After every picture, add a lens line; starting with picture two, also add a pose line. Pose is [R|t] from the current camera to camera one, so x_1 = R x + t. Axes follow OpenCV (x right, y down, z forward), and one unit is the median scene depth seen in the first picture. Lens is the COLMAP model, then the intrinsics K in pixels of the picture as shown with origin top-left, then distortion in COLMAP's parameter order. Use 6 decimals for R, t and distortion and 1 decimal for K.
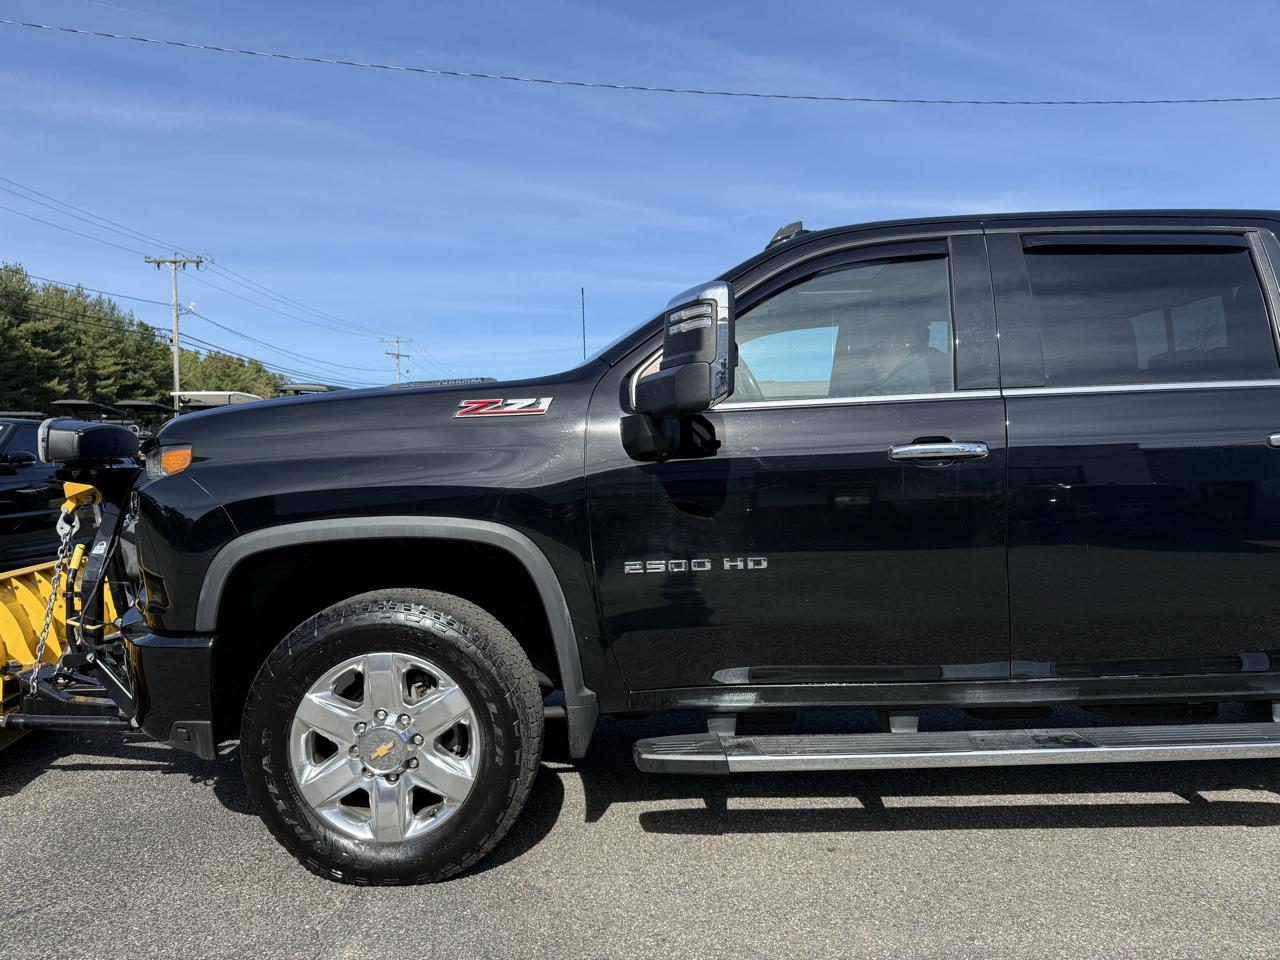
lens RADIAL K [[903.5, 0, 639.9], [0, 903.5, 470.0], [0, 0, 1]] dist [0.030319, -0.047754]
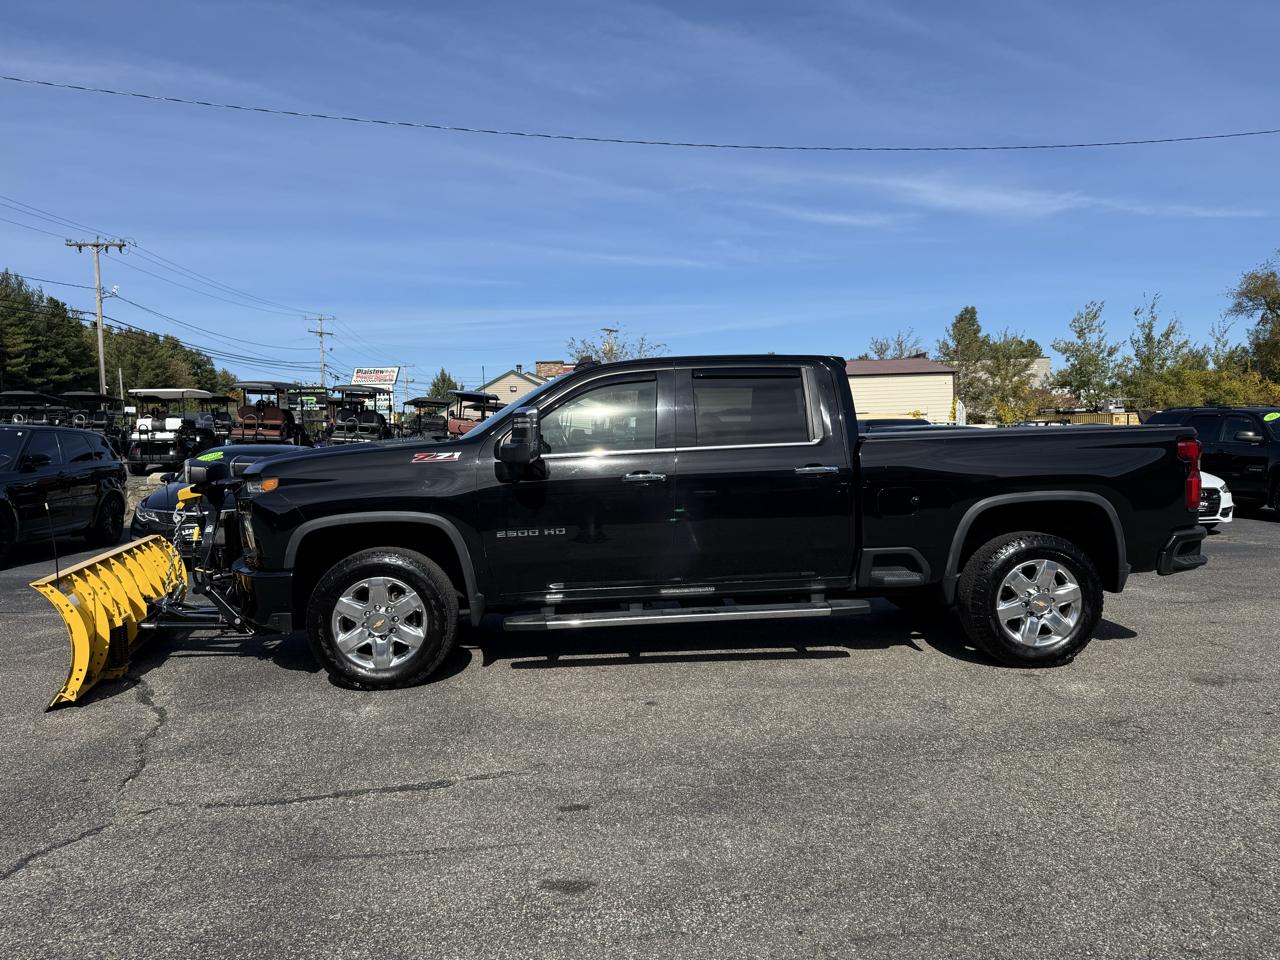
lens RADIAL K [[897.0, 0, 640.8], [0, 897.0, 473.2], [0, 0, 1]] dist [0.044345, -0.054204]
pose [[0.996887, -0.007677, 0.078467, 0.130264], [0.005252, 0.999504, 0.031064, -0.081368], [-0.078666, -0.030555, 0.996433, -0.923856]]
